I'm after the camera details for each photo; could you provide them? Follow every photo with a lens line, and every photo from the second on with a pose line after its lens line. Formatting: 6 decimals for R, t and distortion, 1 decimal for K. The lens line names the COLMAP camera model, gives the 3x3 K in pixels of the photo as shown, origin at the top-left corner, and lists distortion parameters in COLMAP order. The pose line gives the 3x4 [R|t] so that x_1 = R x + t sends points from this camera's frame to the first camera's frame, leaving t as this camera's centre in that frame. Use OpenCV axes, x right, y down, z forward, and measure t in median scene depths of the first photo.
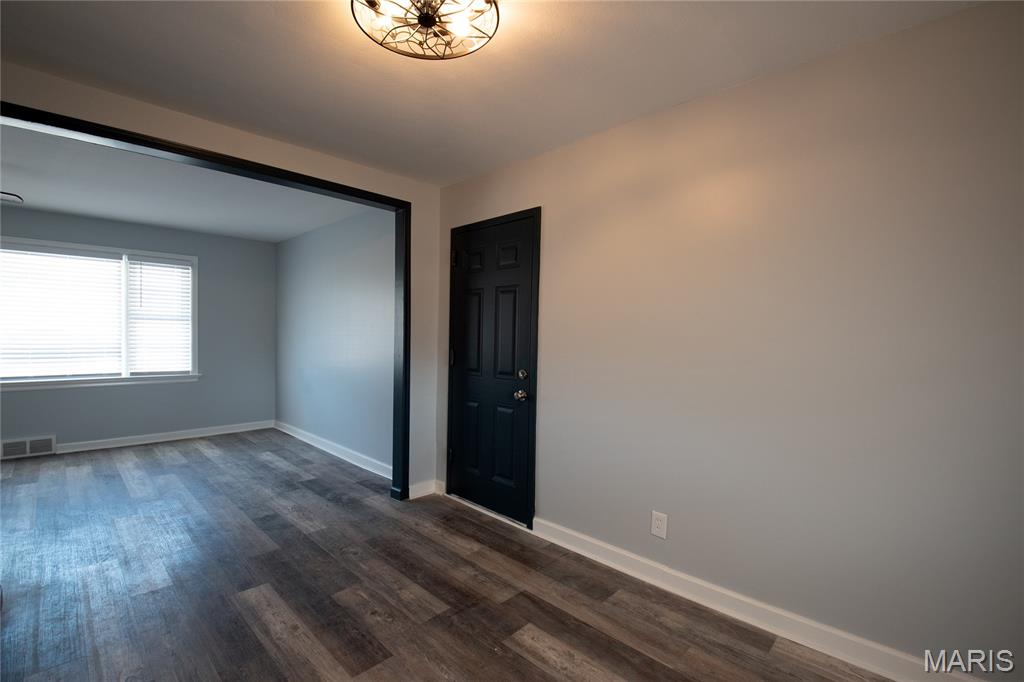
lens RADIAL K [[451.6, 0, 507.2], [0, 451.6, 336.8], [0, 0, 1]] dist [-0.010617, -0.007369]
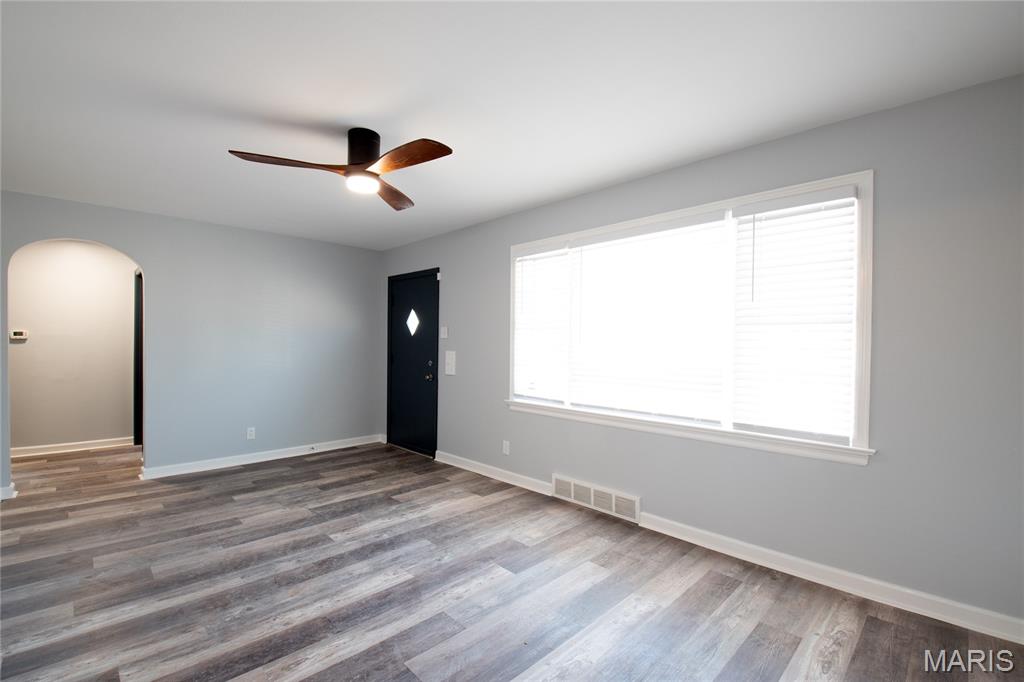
lens RADIAL K [[451.6, 0, 510.2], [0, 451.6, 347.7], [0, 0, 1]] dist [-0.010617, -0.007369]
pose [[-0.031145, -0.005039, -0.999502, -0.331348], [-0.018532, 0.999818, -0.004463, -0.003900], [0.999343, 0.018384, -0.031233, 0.856462]]
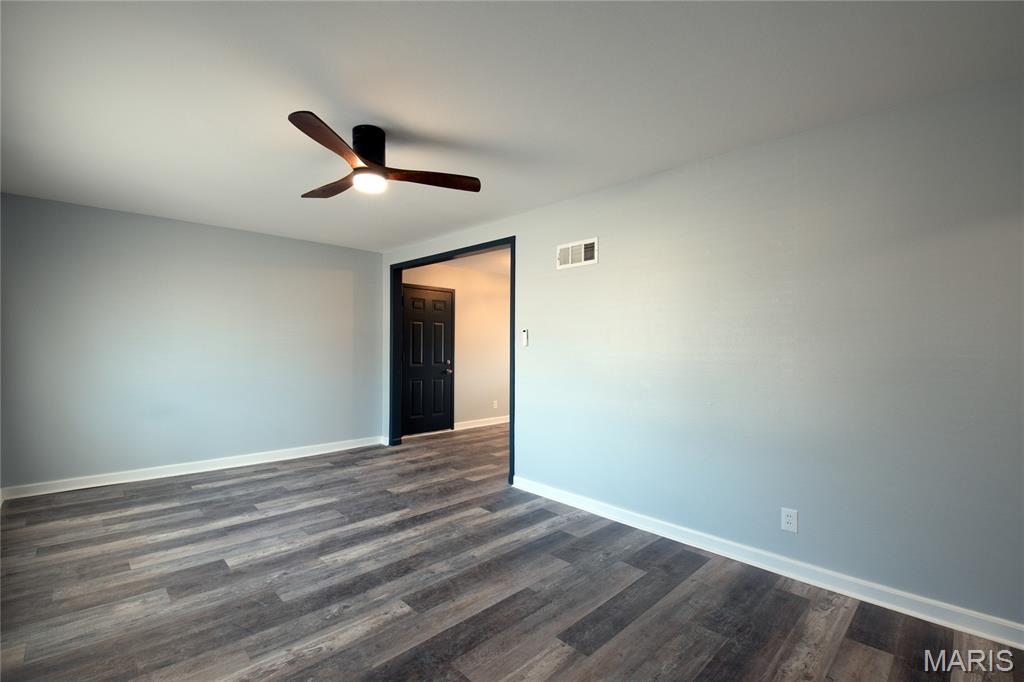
lens RADIAL K [[451.6, 0, 508.3], [0, 451.6, 340.6], [0, 0, 1]] dist [-0.010617, -0.007369]
pose [[0.044136, -0.007539, 0.998997, -1.495444], [0.001914, 0.999970, 0.007462, -0.018069], [-0.999024, 0.001583, 0.044149, 0.436569]]
